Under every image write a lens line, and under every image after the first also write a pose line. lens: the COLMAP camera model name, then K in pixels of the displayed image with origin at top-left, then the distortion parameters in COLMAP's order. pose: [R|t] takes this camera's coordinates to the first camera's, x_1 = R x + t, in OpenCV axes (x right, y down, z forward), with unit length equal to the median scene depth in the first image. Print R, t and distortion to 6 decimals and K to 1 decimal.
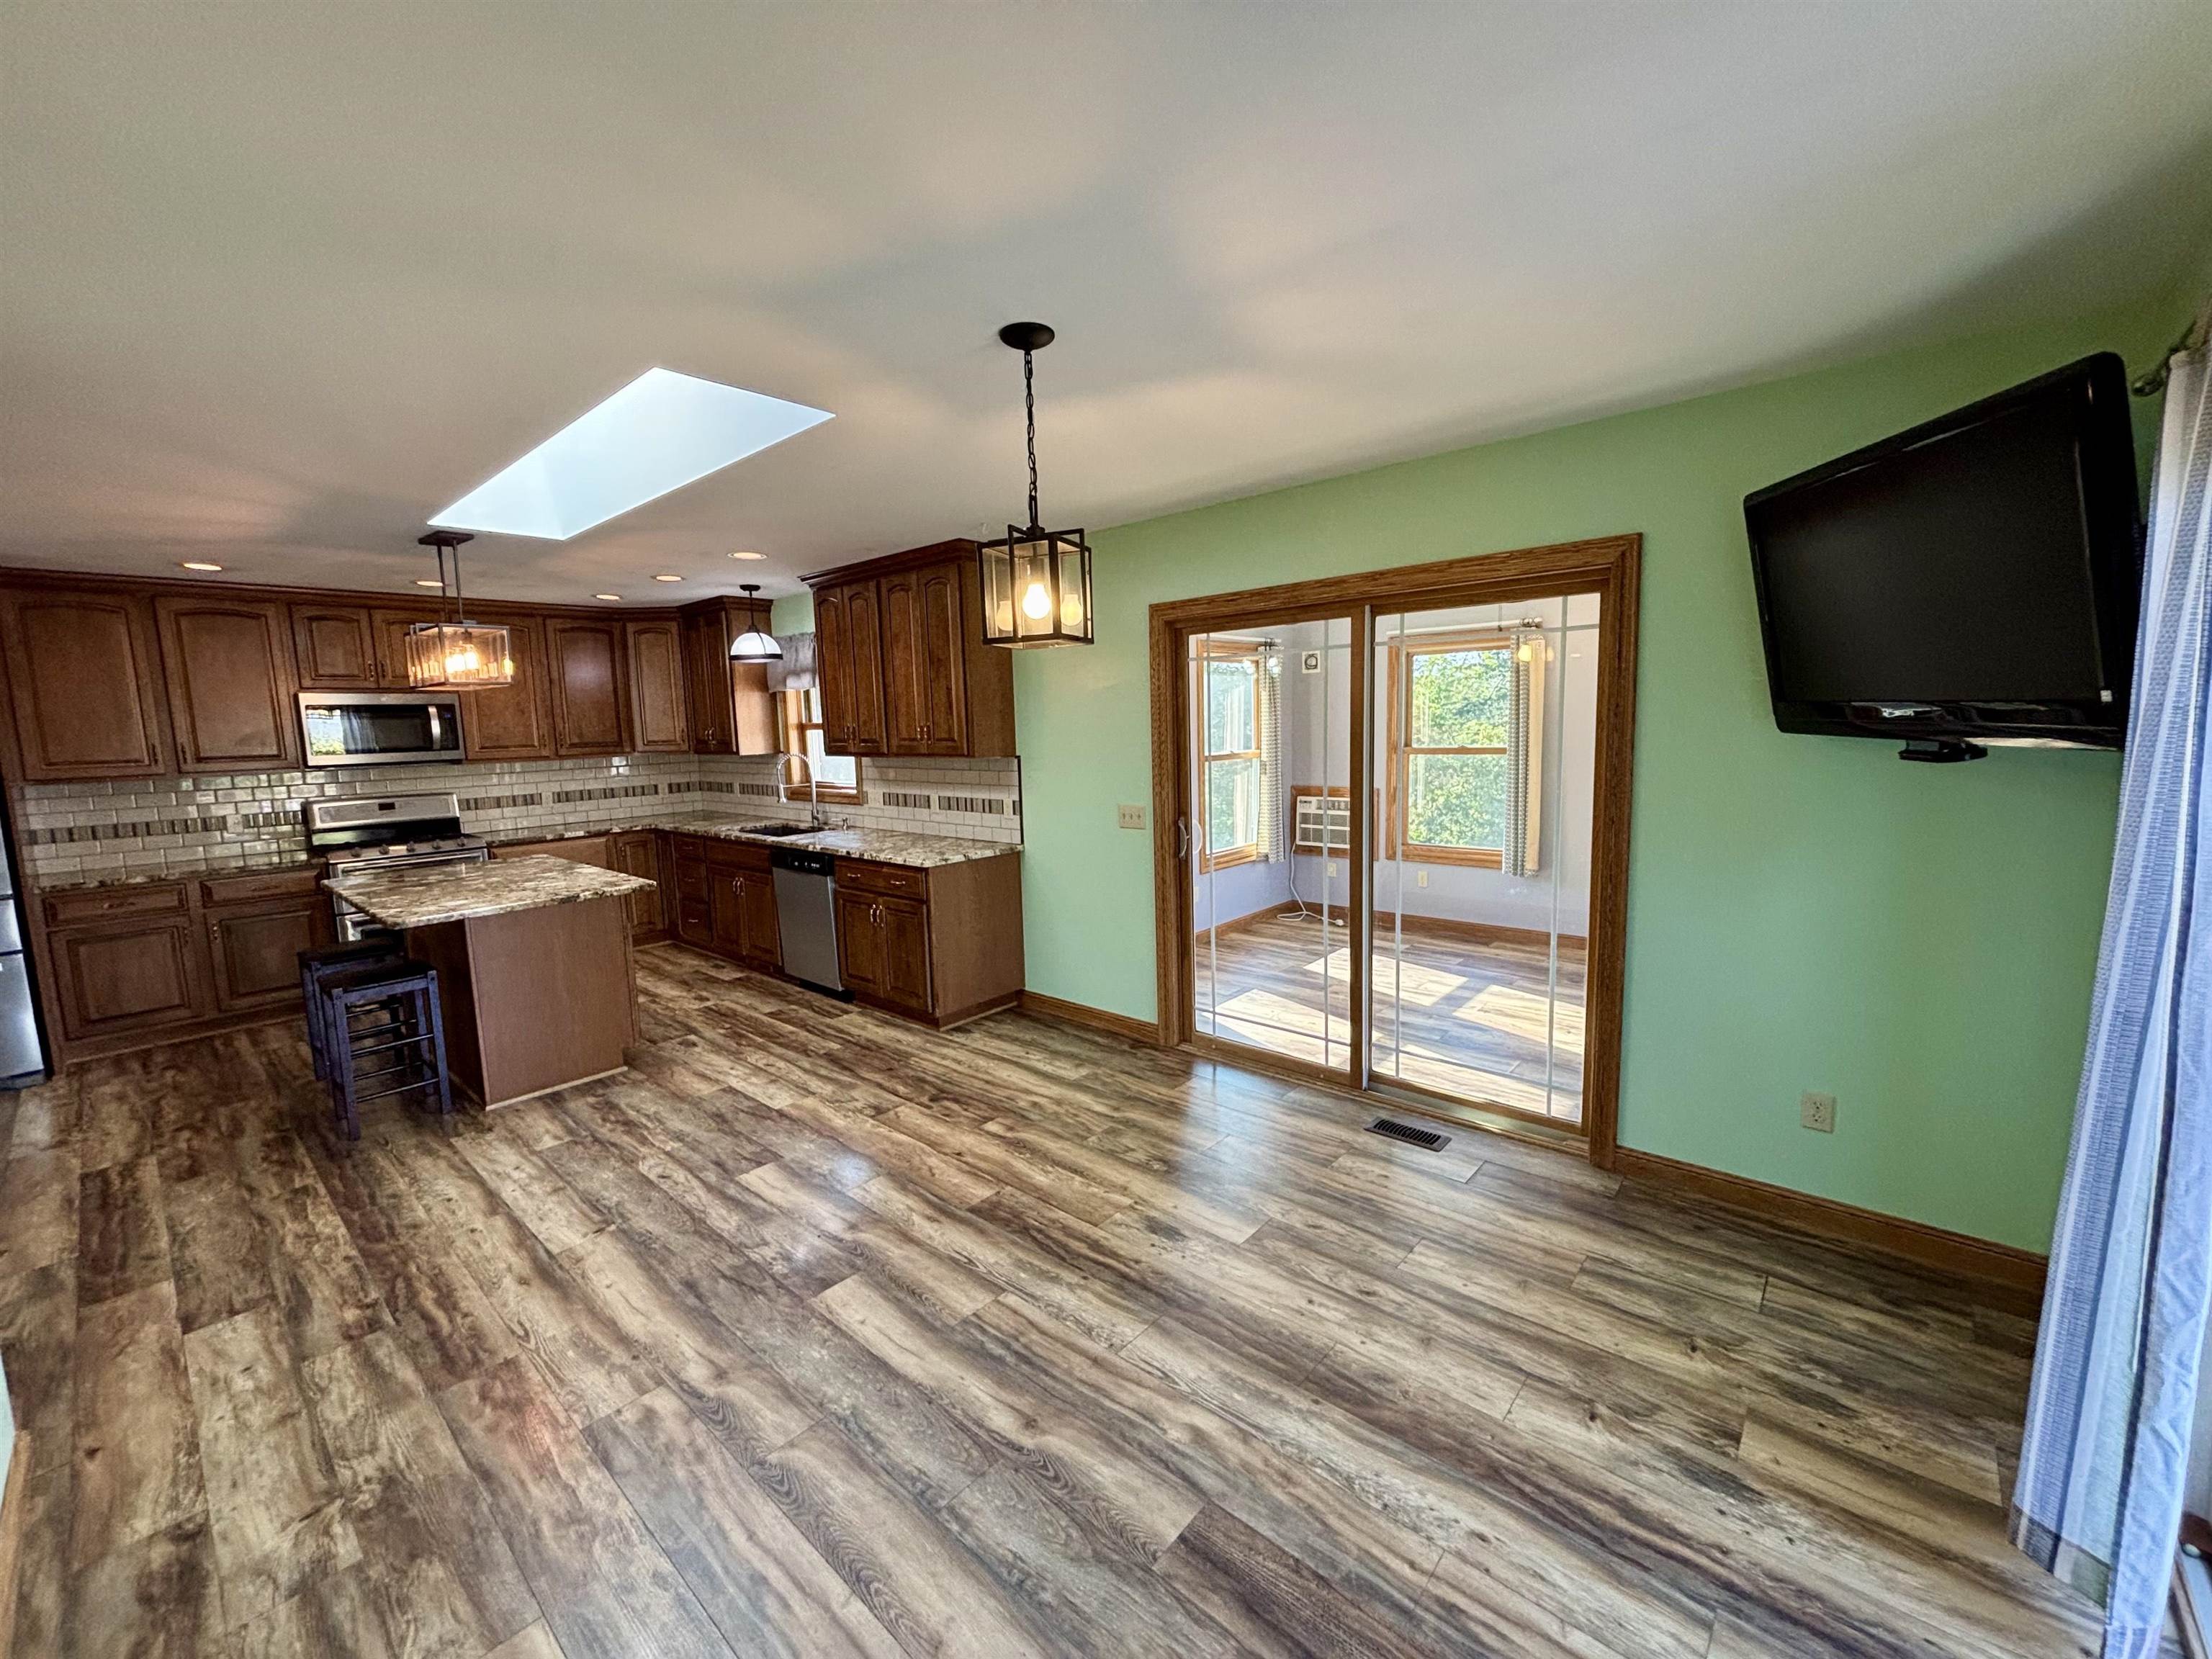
lens RADIAL K [[892.4, 0, 1094.0], [0, 892.4, 816.7], [0, 0, 1]] dist [0.002130, -0.000422]
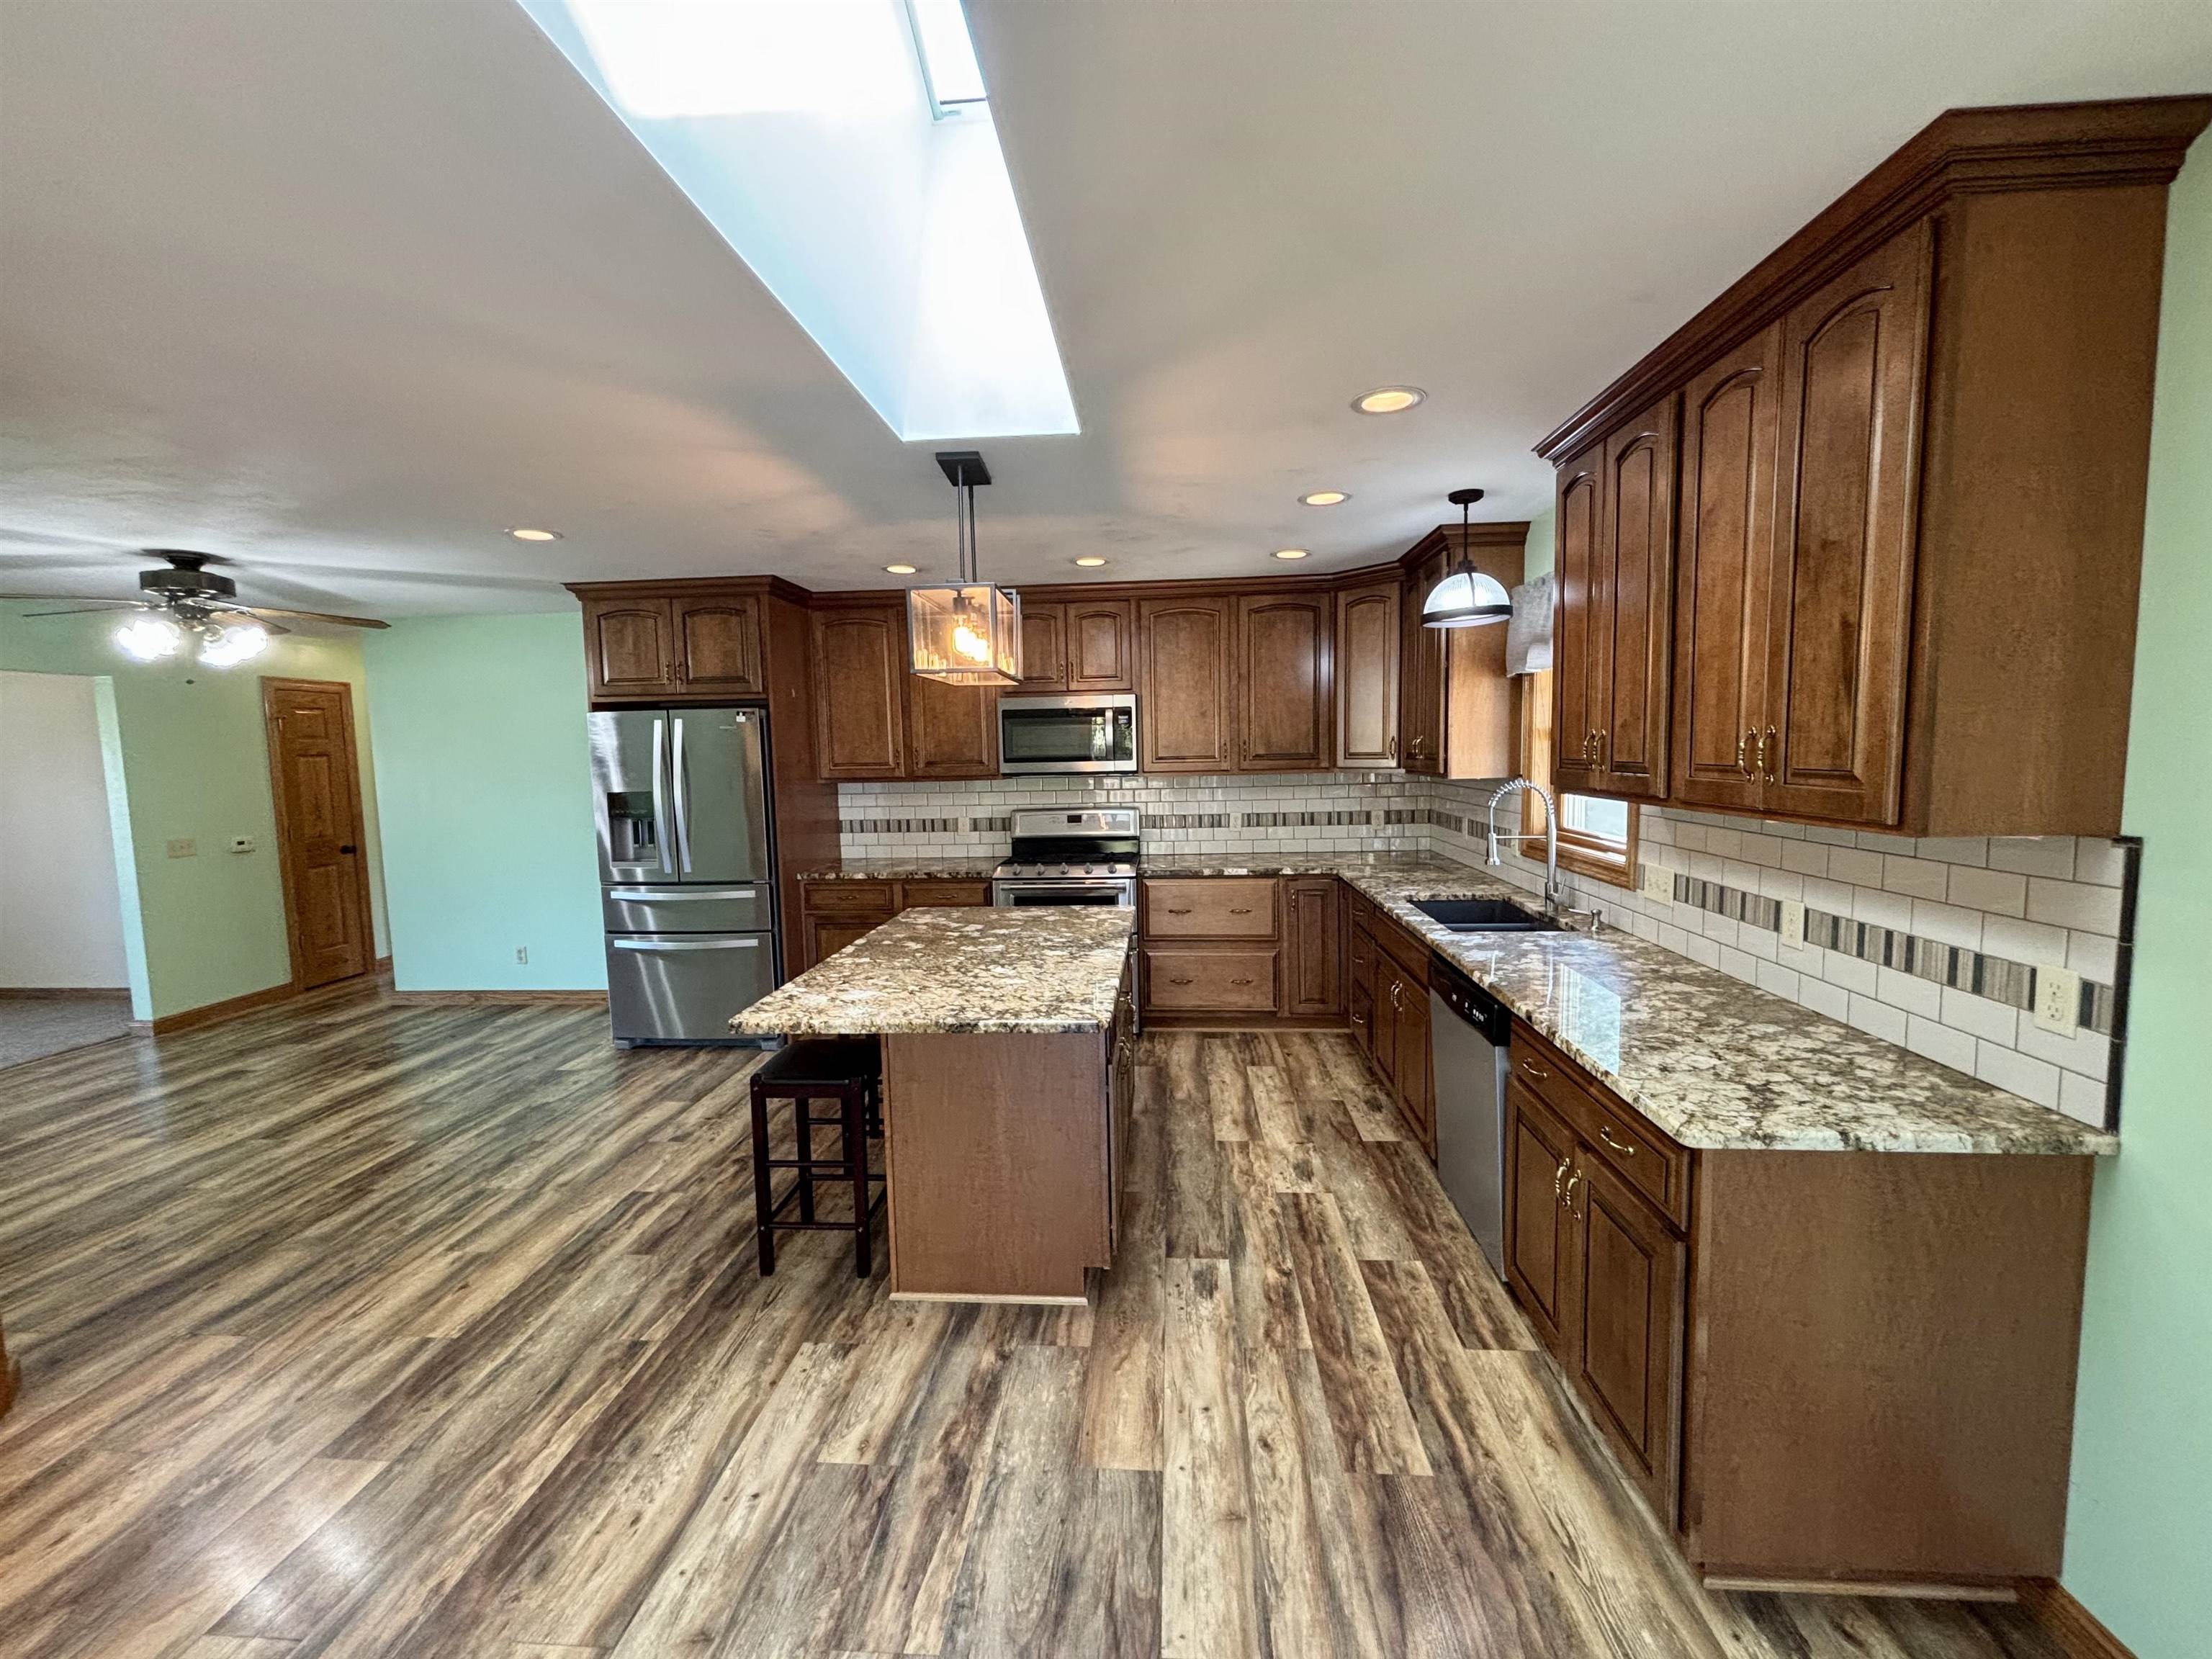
lens RADIAL K [[892.4, 0, 1105.0], [0, 892.4, 821.8], [0, 0, 1]] dist [0.002130, -0.000422]
pose [[0.613849, 0.081671, -0.785187, -0.062336], [-0.081906, 0.995855, 0.039550, -0.058839], [0.785163, 0.040034, 0.617994, 0.564798]]
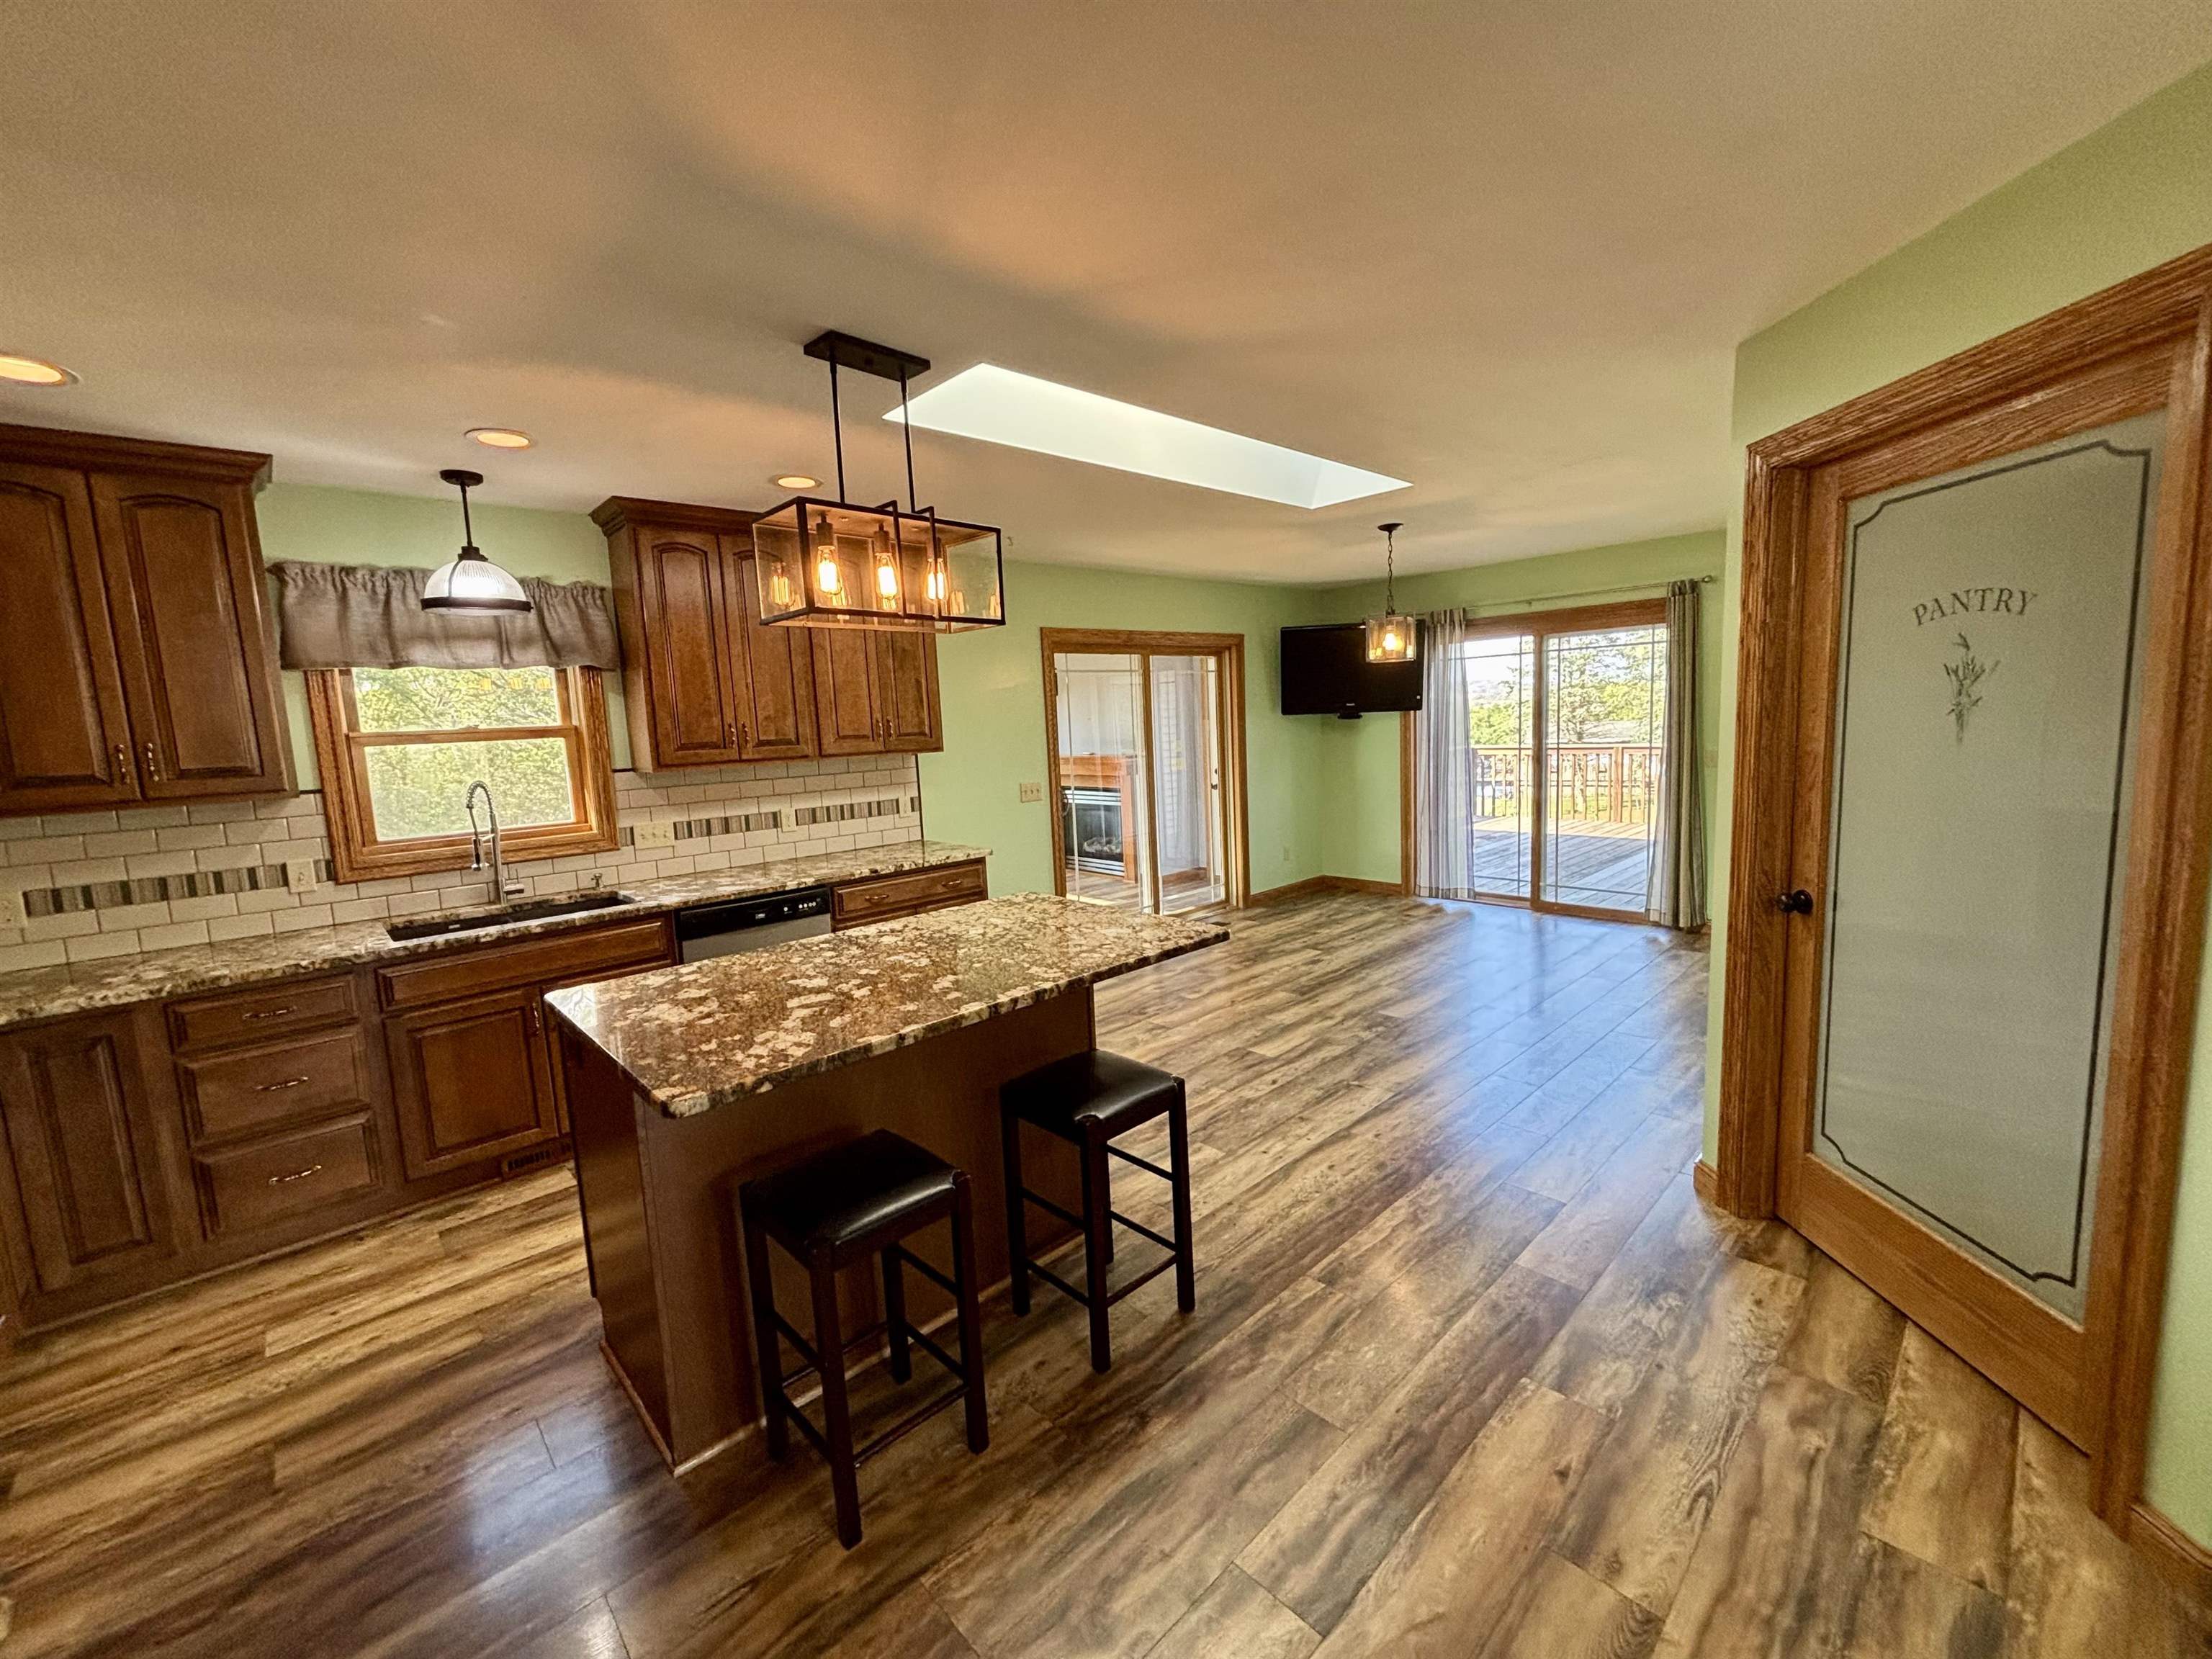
lens RADIAL K [[892.4, 0, 1103.2], [0, 892.4, 822.6], [0, 0, 1]] dist [0.002130, -0.000422]
pose [[0.082123, -0.093156, 0.992259, -1.107934], [0.151547, 0.985211, 0.079952, -0.038737], [-0.985033, 0.143808, 0.095026, 0.724327]]
